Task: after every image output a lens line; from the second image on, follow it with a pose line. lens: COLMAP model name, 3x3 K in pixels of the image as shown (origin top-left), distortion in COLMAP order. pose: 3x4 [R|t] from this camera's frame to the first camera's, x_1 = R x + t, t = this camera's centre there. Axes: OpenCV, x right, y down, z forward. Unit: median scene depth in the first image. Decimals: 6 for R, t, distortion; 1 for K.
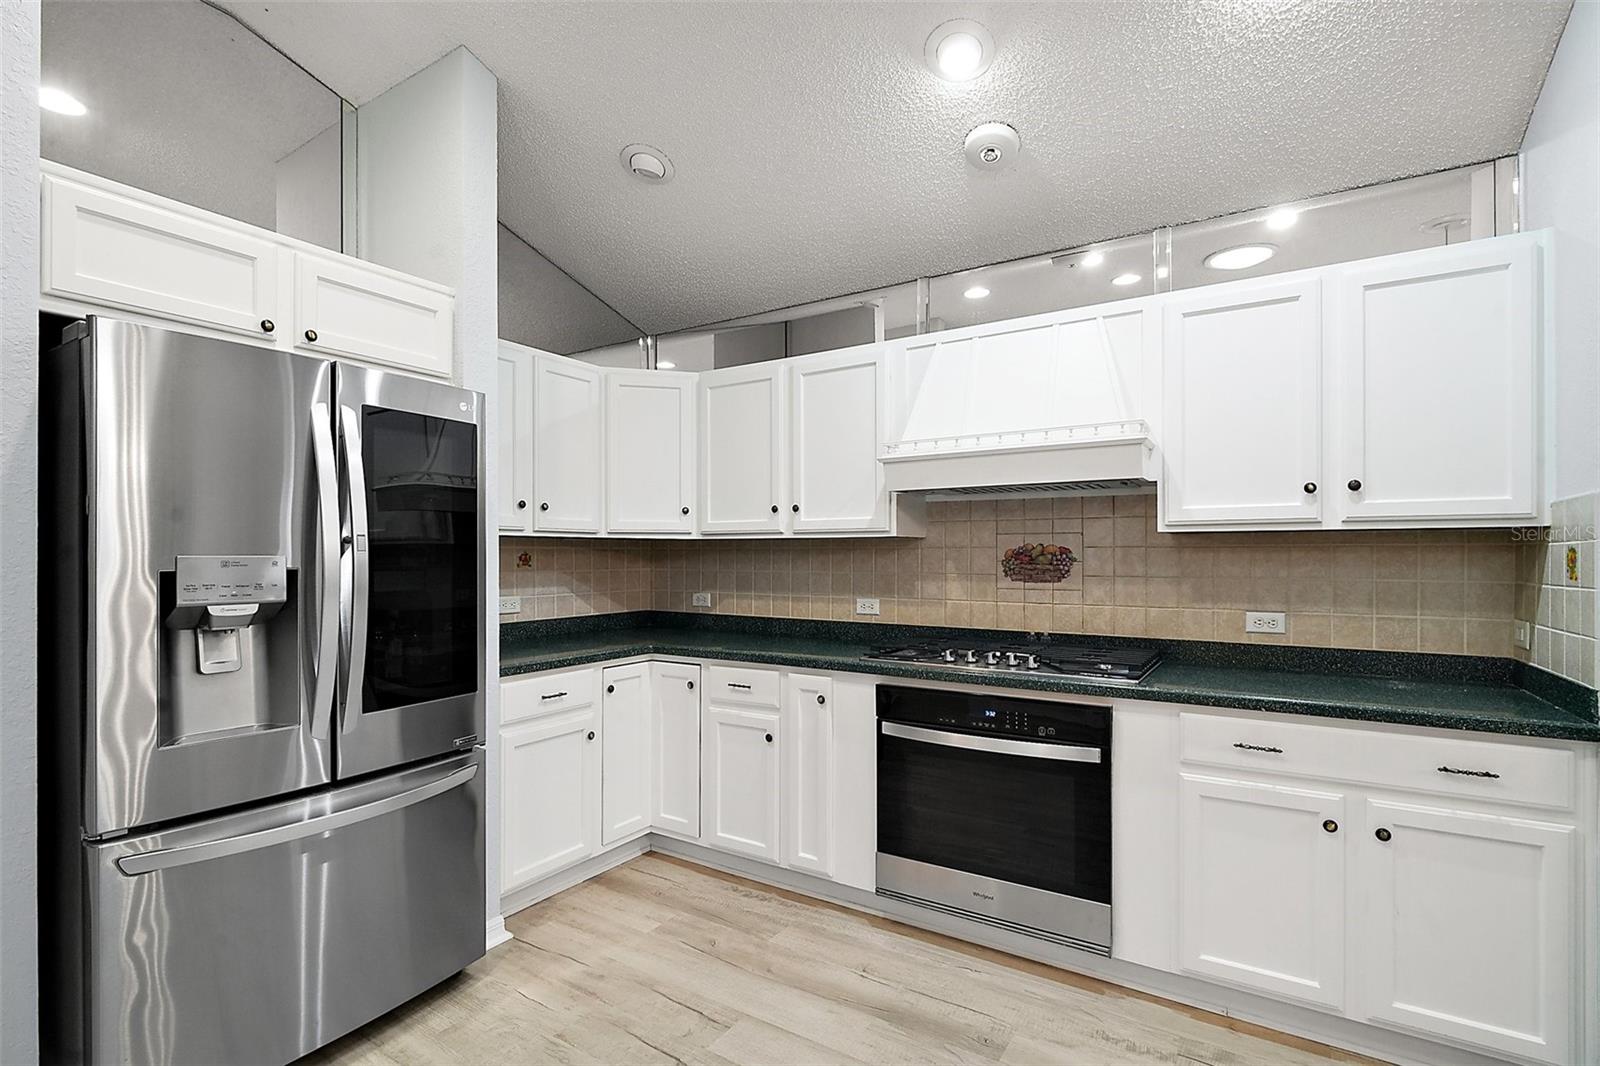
lens RADIAL K [[753.1, 0, 800.0], [0, 753.1, 551.7], [0, 0, 1]] dist [0.000699, -0.000495]
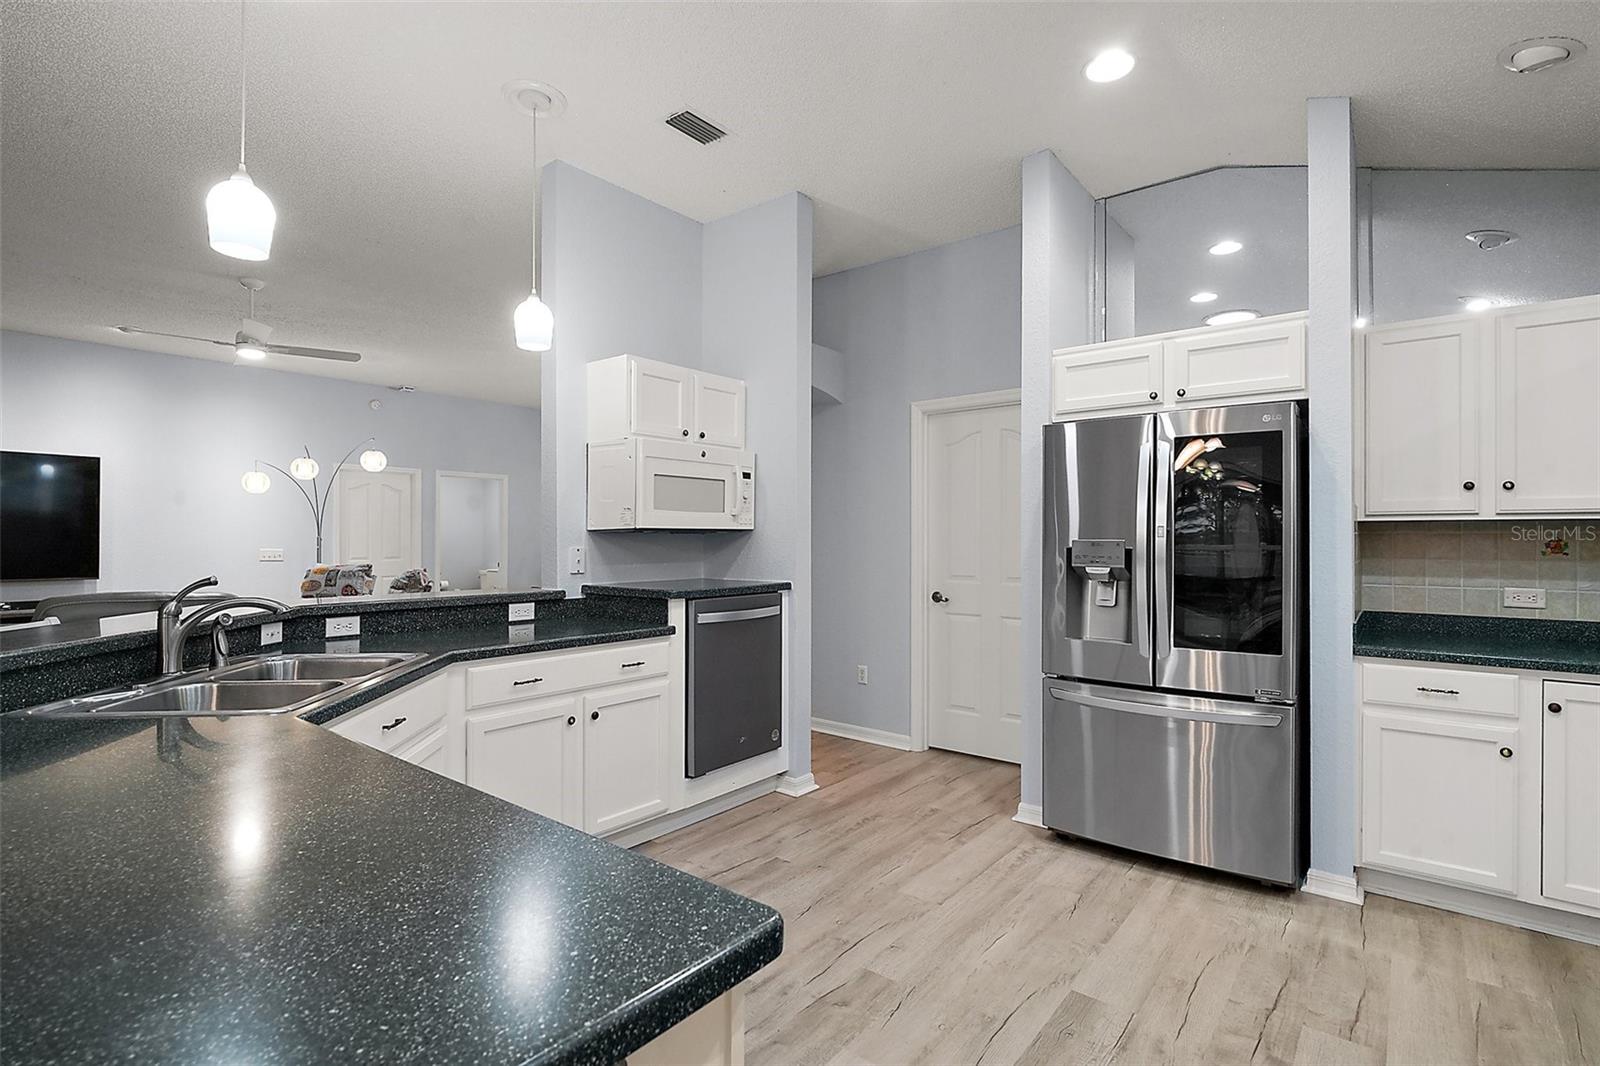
lens RADIAL K [[754.5, 0, 807.4], [0, 754.5, 533.0], [0, 0, 1]] dist [-0.006060, -0.000946]
pose [[-0.095664, -0.005512, -0.995398, 0.728126], [0.001370, 0.999983, -0.005669, -0.001854], [0.995413, -0.001906, -0.095655, 0.327721]]
